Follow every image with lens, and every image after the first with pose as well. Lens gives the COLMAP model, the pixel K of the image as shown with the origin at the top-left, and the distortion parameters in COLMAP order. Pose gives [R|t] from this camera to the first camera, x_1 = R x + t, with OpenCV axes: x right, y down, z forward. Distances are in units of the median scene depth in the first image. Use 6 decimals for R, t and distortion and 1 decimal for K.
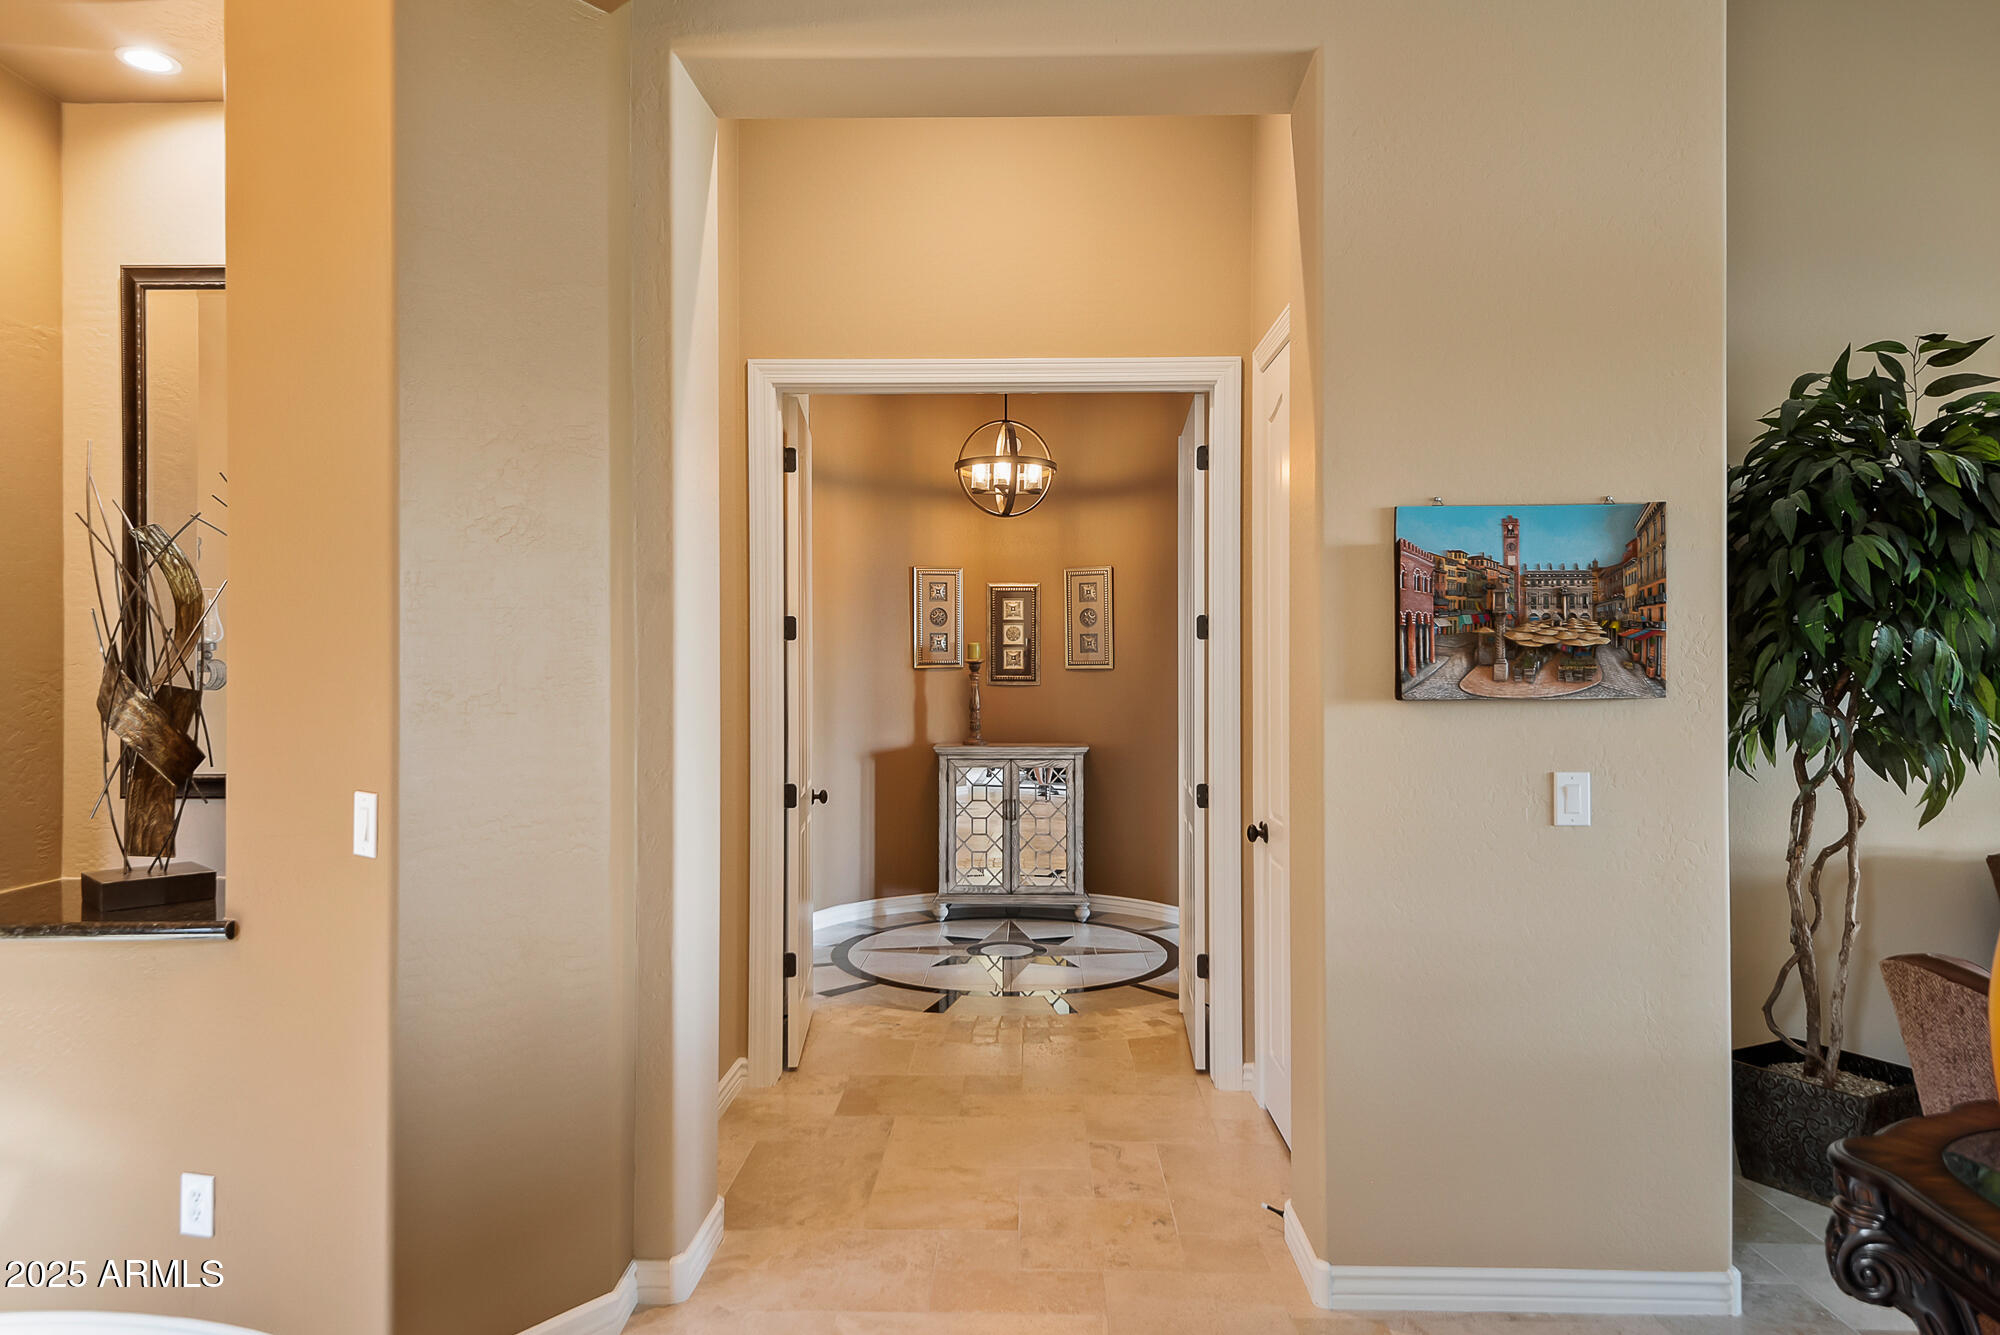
lens RADIAL K [[1254.7, 0, 988.4], [0, 1254.7, 680.2], [0, 0, 1]] dist [0.009835, 0.001280]
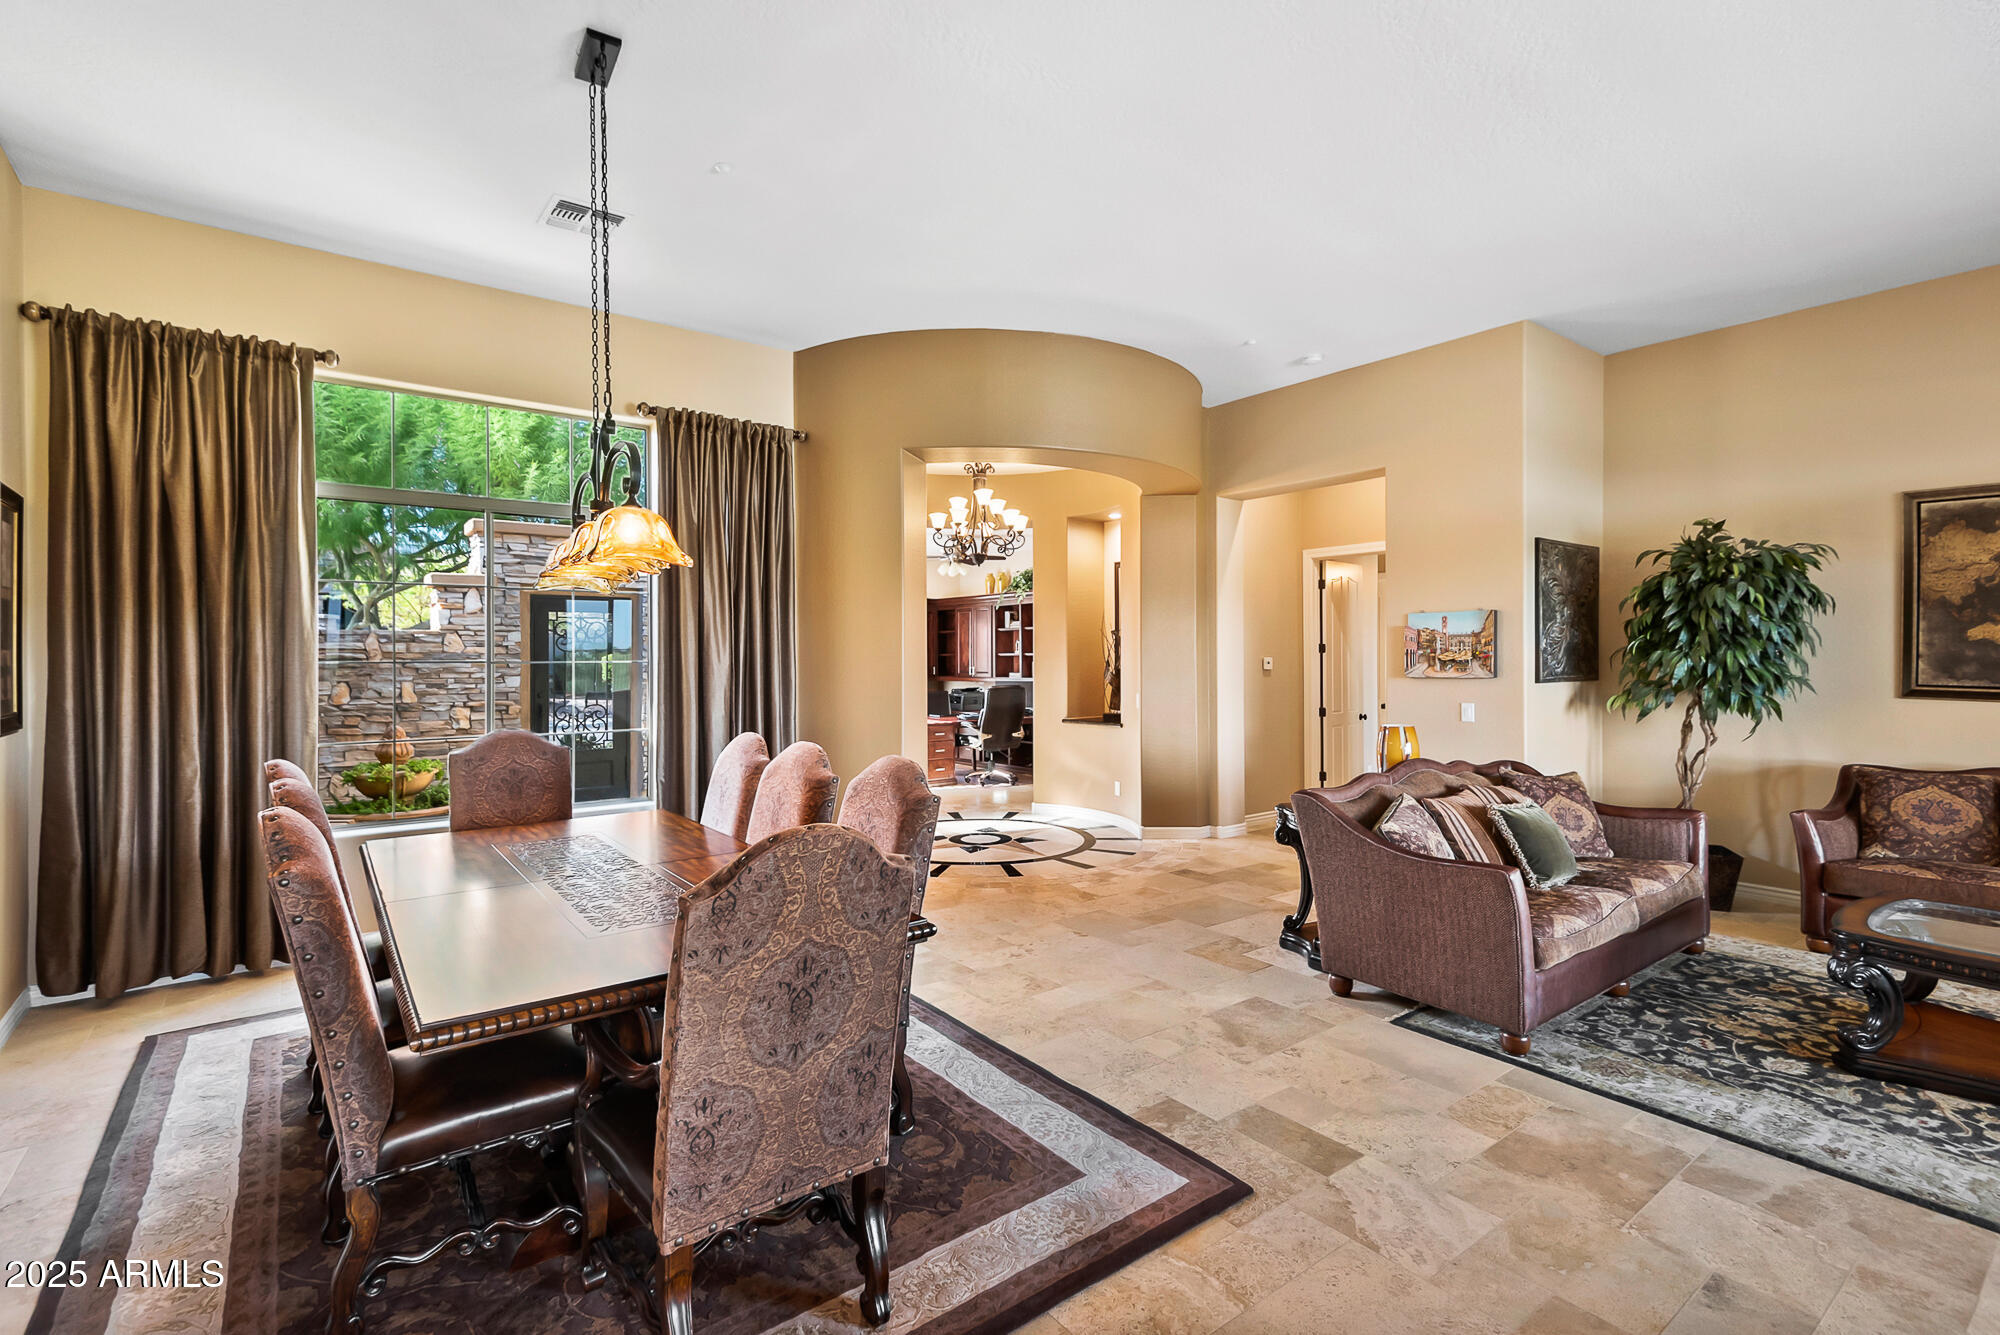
lens RADIAL K [[904.0, 0, 1015.0], [0, 904.0, 655.6], [0, 0, 1]] dist [0.014990, -0.007022]
pose [[0.638871, -0.001460, -0.769313, 1.382609], [-0.003030, 0.999986, -0.004414, -0.023112], [0.769308, 0.005151, 0.638857, -1.124480]]
